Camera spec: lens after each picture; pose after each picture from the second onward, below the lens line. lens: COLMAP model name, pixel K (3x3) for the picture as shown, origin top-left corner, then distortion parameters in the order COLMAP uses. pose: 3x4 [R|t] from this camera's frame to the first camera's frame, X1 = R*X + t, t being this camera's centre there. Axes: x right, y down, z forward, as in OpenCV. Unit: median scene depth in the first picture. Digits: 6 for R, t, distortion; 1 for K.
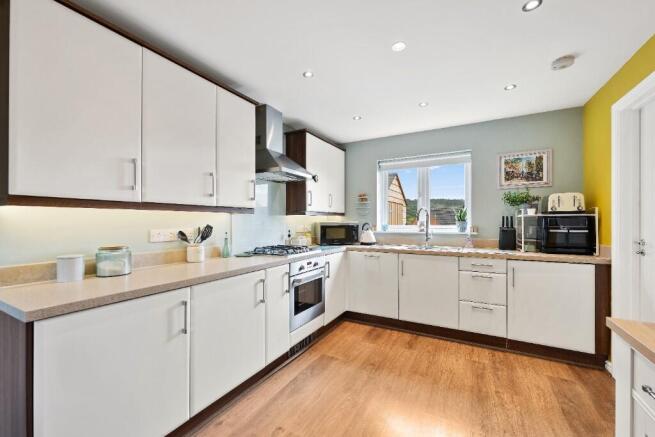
lens RADIAL K [[267.2, 0, 332.3], [0, 267.2, 223.0], [0, 0, 1]] dist [-0.000696, -0.000277]
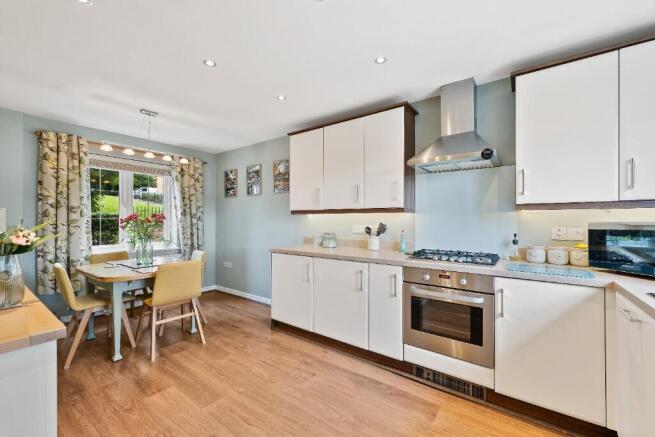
lens RADIAL K [[267.2, 0, 329.8], [0, 267.2, 221.9], [0, 0, 1]] dist [-0.000696, -0.000277]
pose [[-0.137923, 0.012284, -0.990367, 0.657650], [-0.004145, 0.999907, 0.012979, -0.010782], [0.990434, 0.005895, -0.137859, 0.745076]]
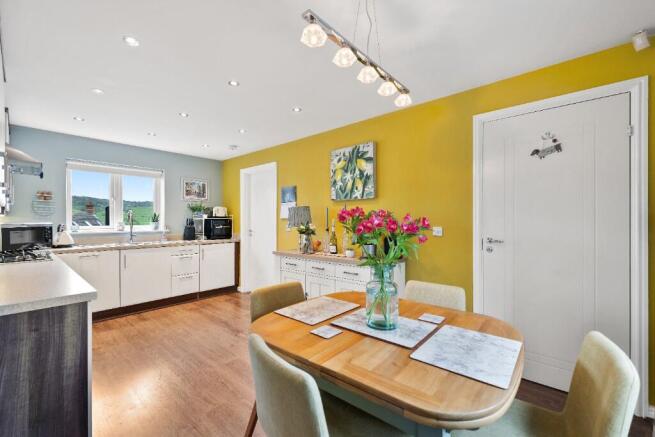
lens RADIAL K [[267.2, 0, 328.1], [0, 267.2, 218.3], [0, 0, 1]] dist [-0.000696, -0.000277]
pose [[0.214074, 0.009257, 0.976774, -0.769354], [0.007773, 0.999907, -0.011179, -0.002961], [-0.976786, 0.009986, 0.213982, -0.143778]]
